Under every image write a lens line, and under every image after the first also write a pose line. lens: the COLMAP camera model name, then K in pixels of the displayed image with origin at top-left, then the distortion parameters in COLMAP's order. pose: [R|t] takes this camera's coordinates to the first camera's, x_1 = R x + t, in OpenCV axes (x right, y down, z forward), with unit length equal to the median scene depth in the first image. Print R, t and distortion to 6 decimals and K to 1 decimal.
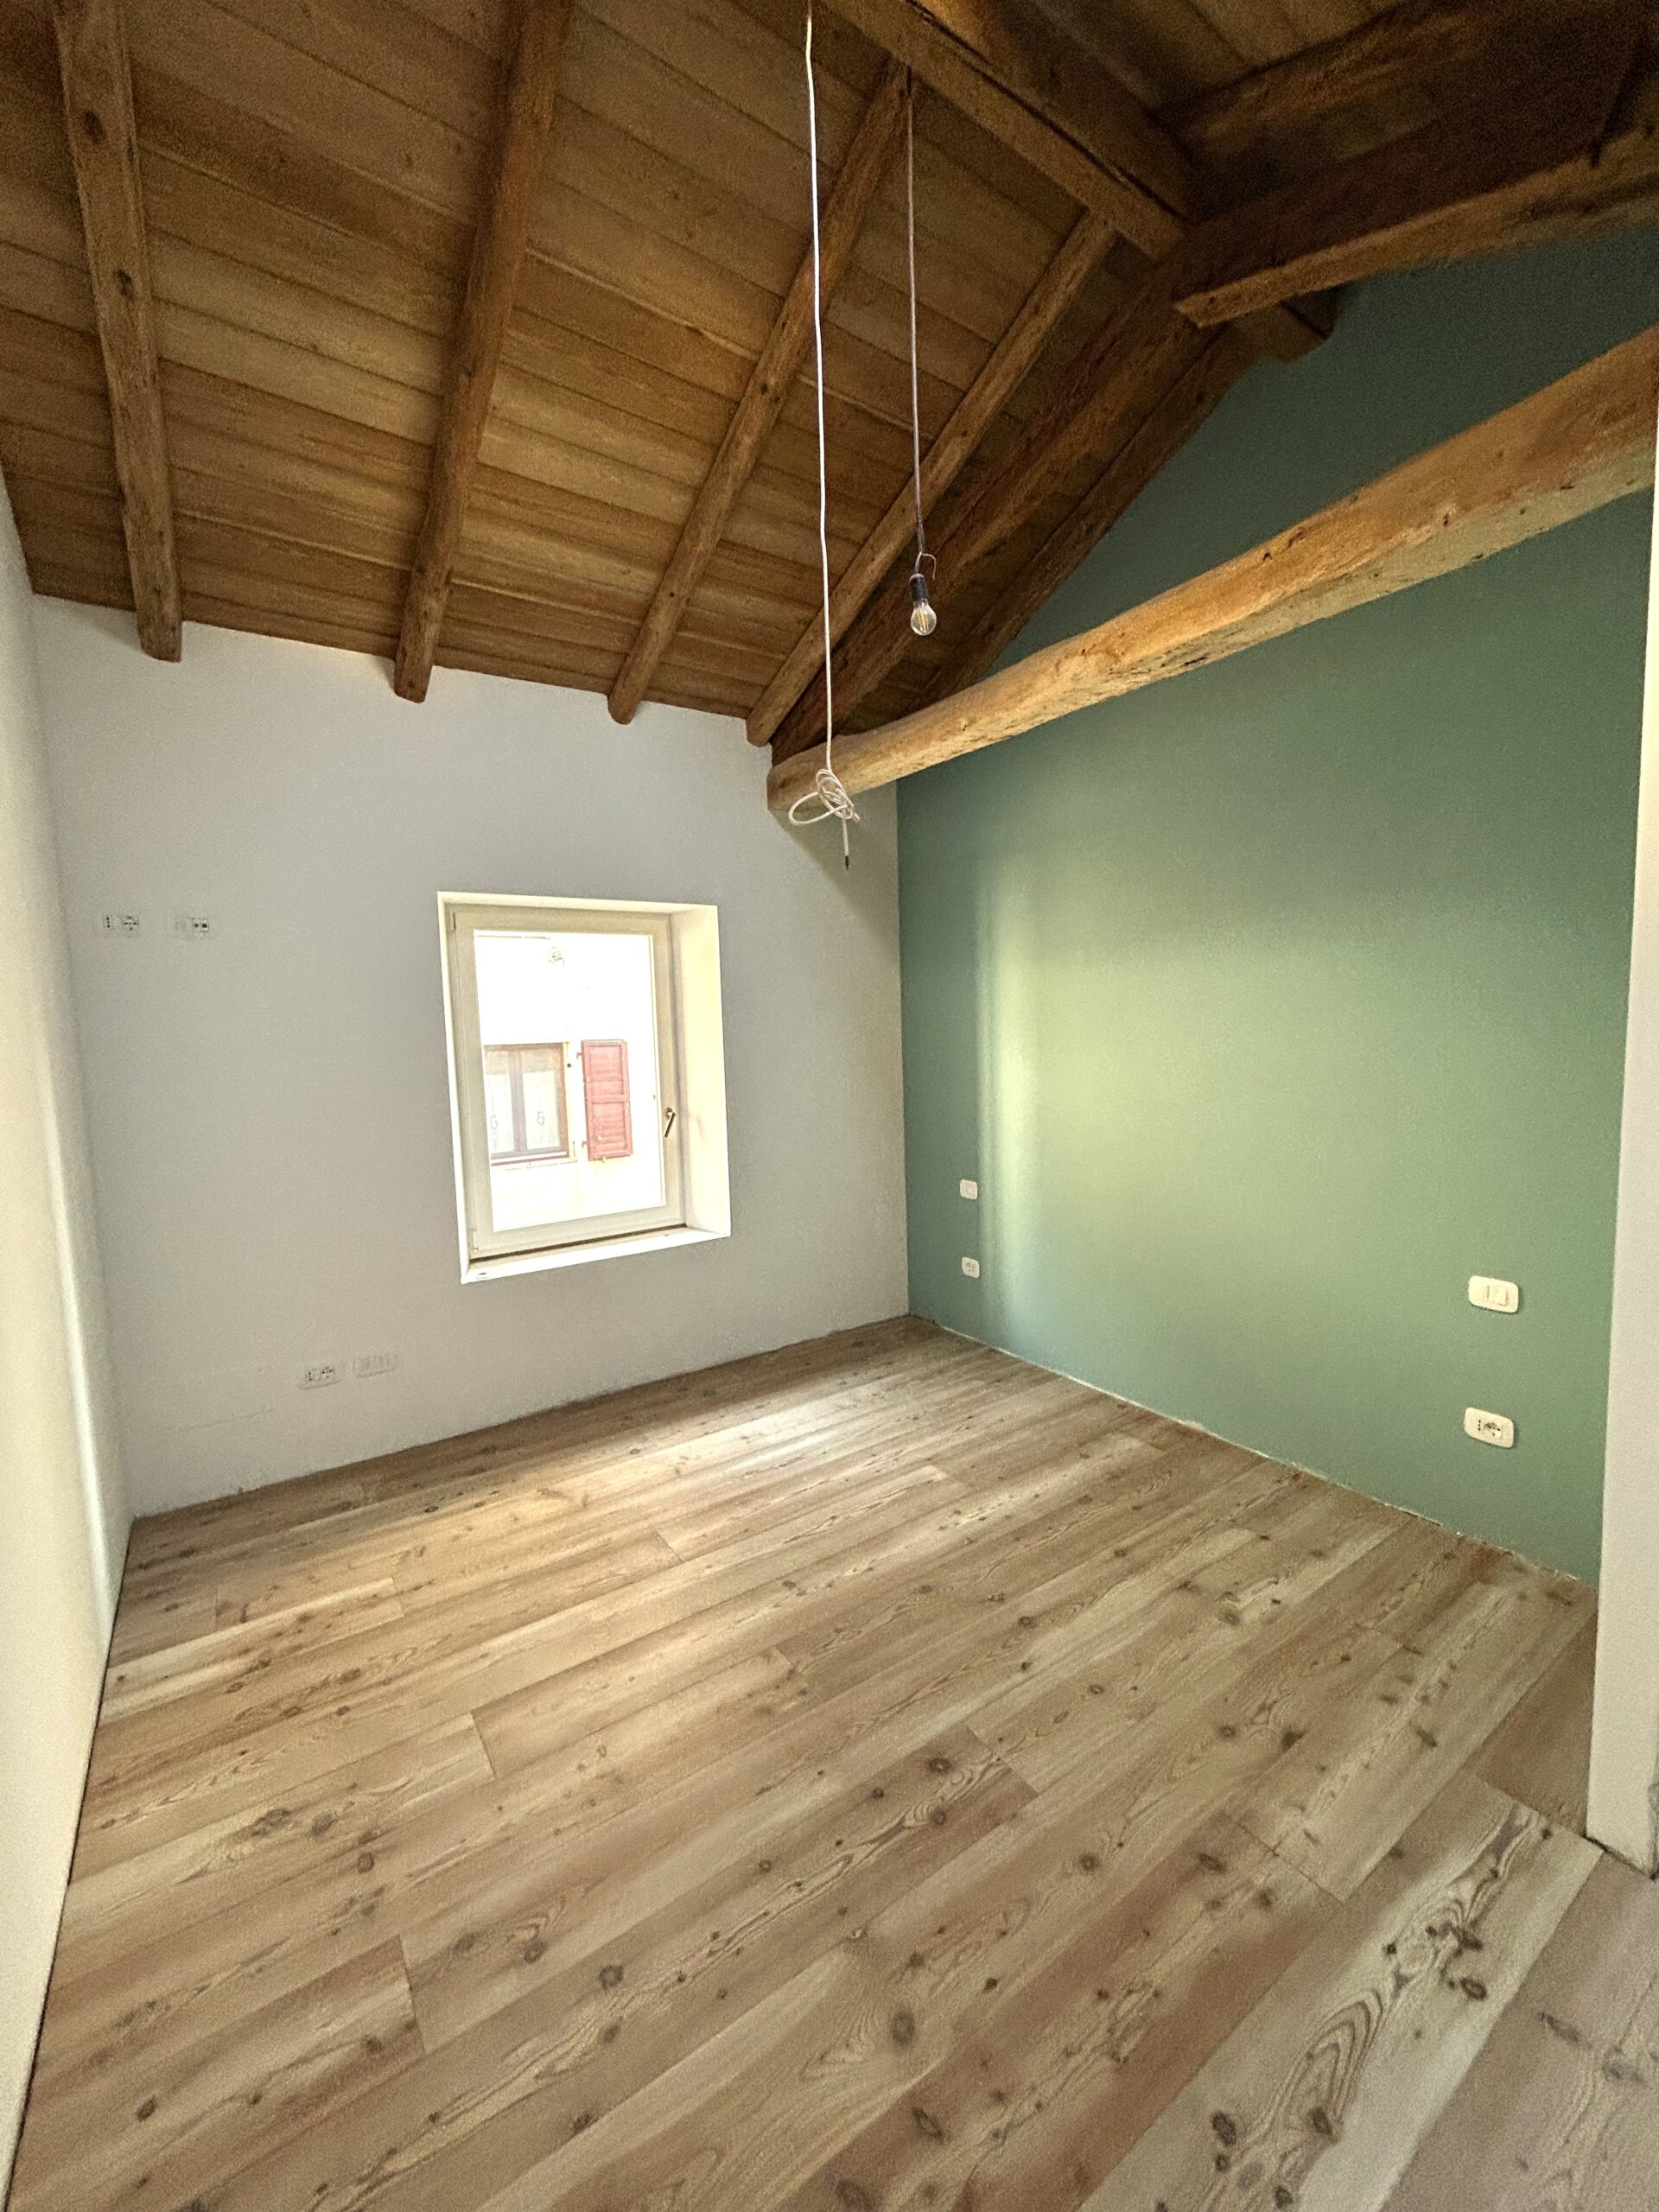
lens RADIAL K [[895.8, 0, 834.5], [0, 895.8, 1109.5], [0, 0, 1]] dist [-0.004196, 0.001169]
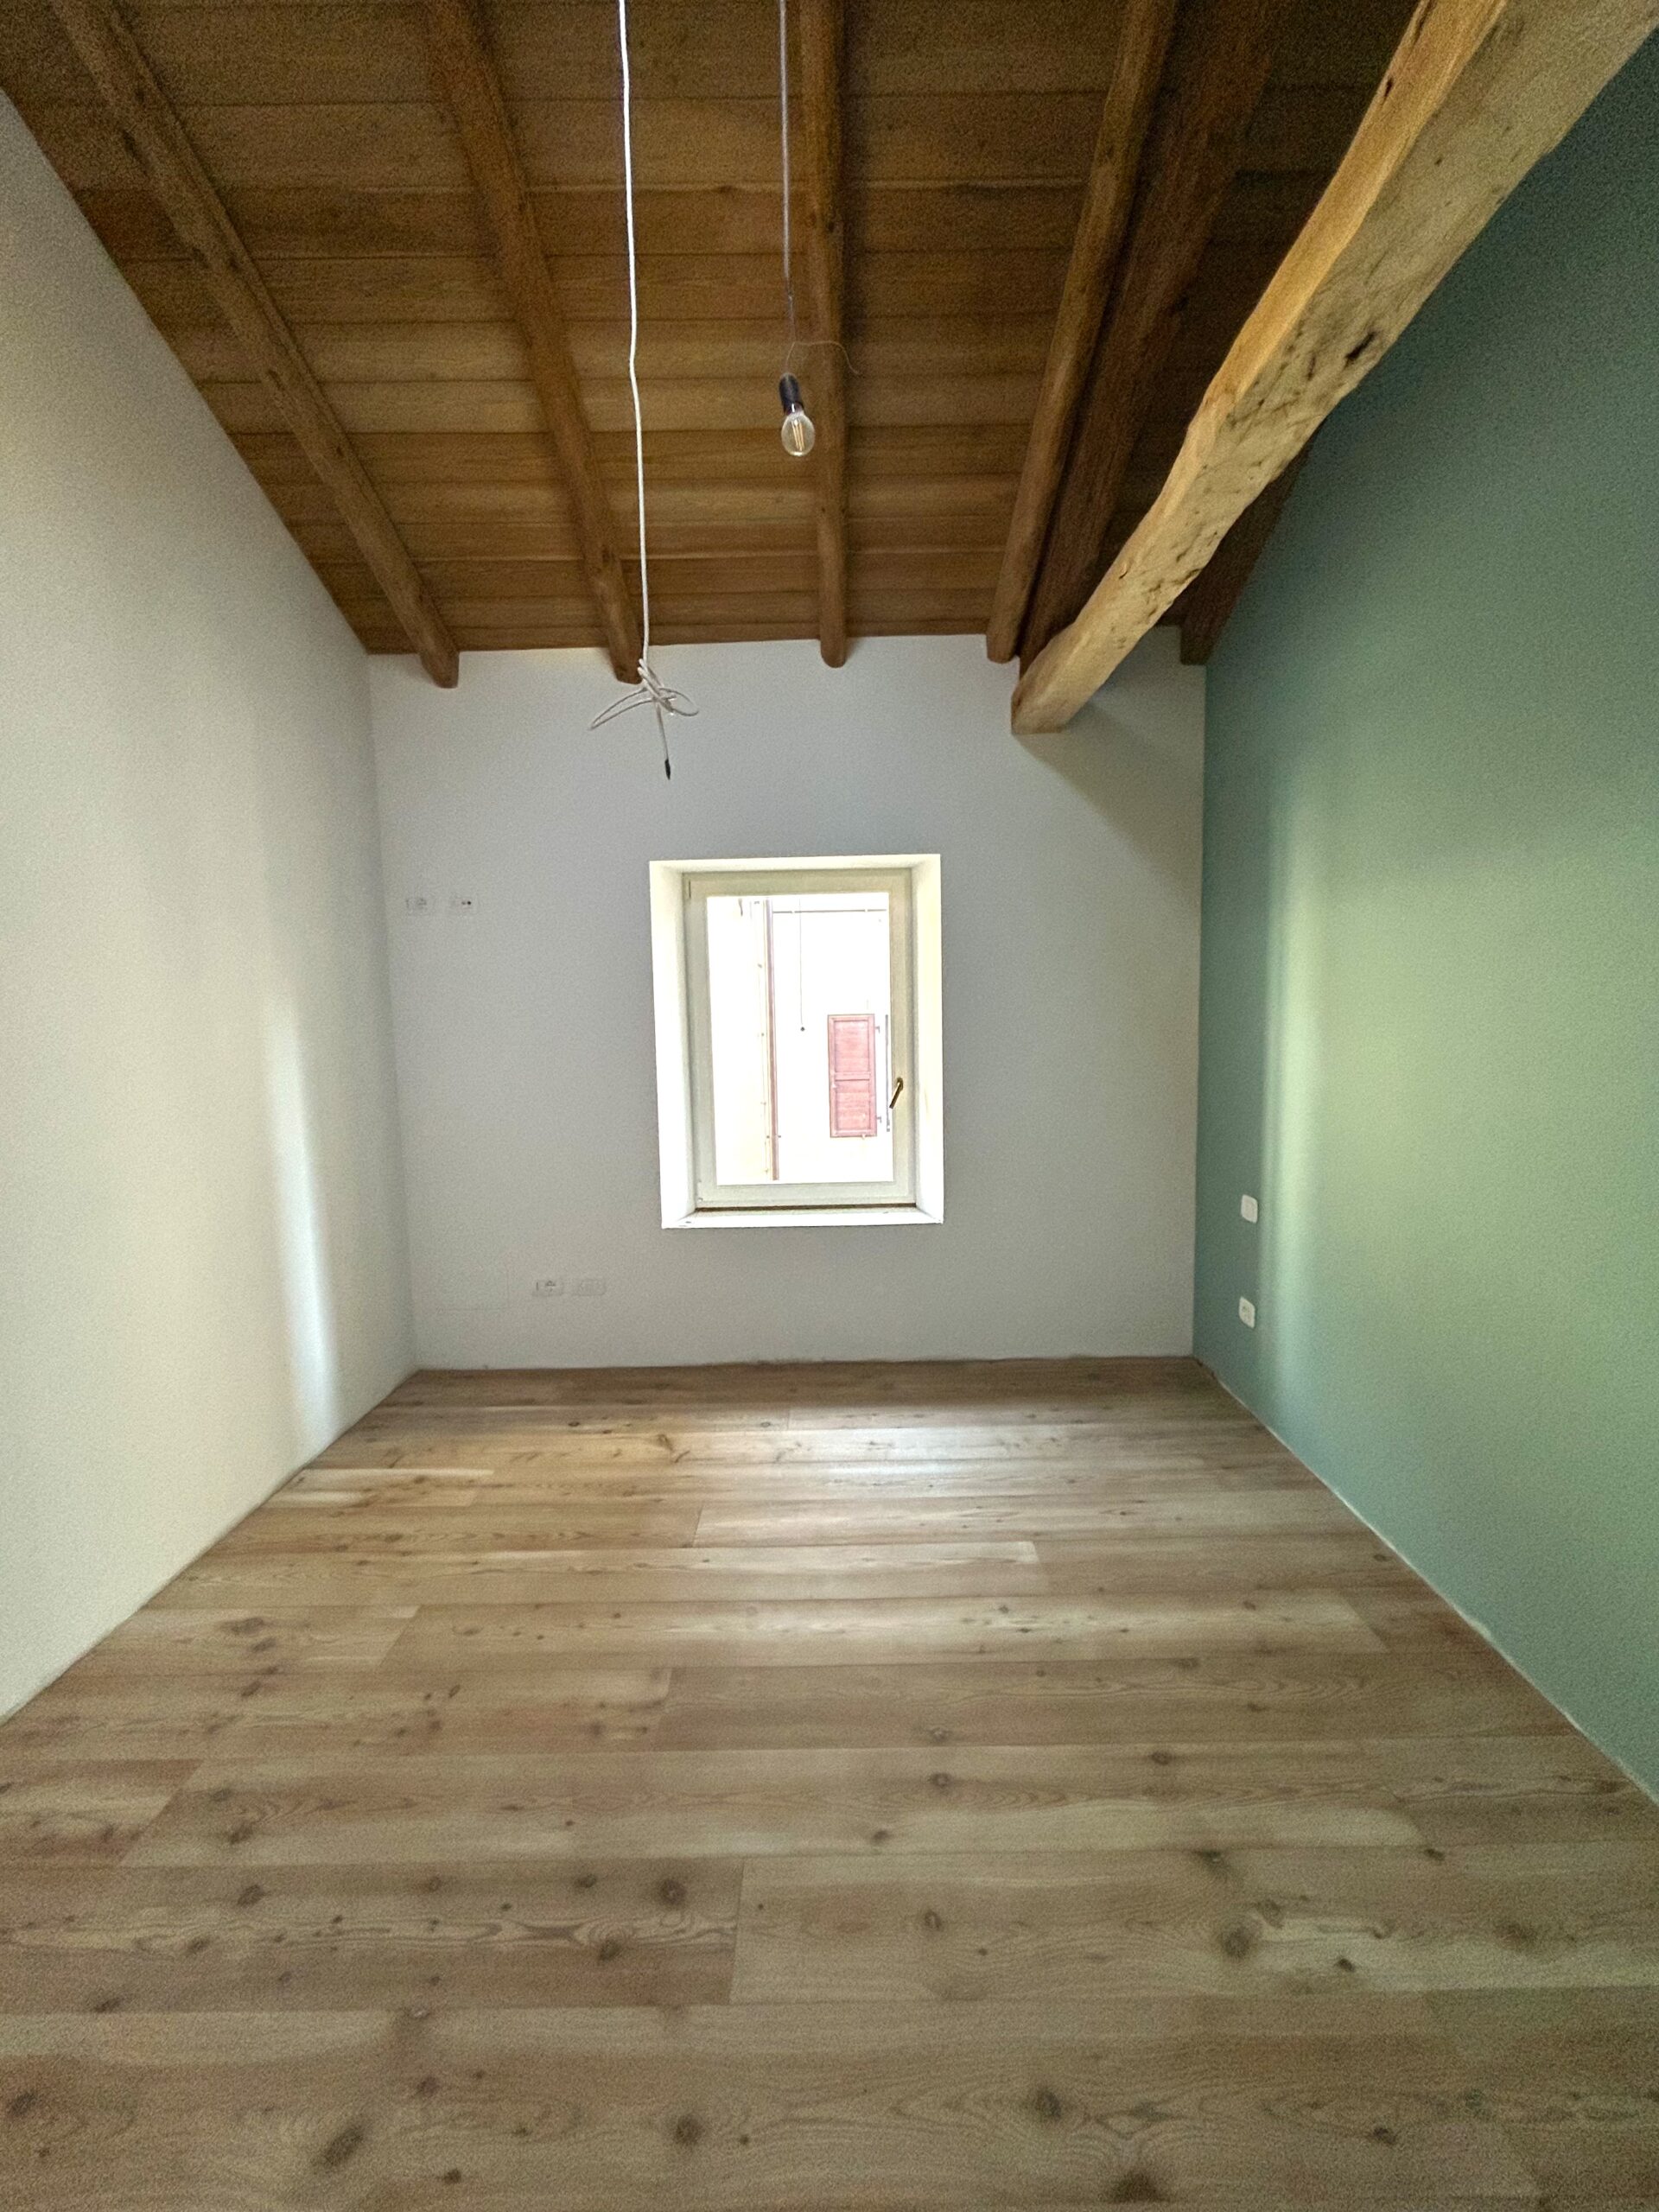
lens RADIAL K [[895.8, 0, 805.3], [0, 895.8, 1108.8], [0, 0, 1]] dist [-0.004196, 0.001169]
pose [[0.821909, 0.074311, -0.564750, 0.444718], [-0.059416, 0.997230, 0.044747, -0.008773], [0.566511, -0.003222, 0.824048, 0.293492]]
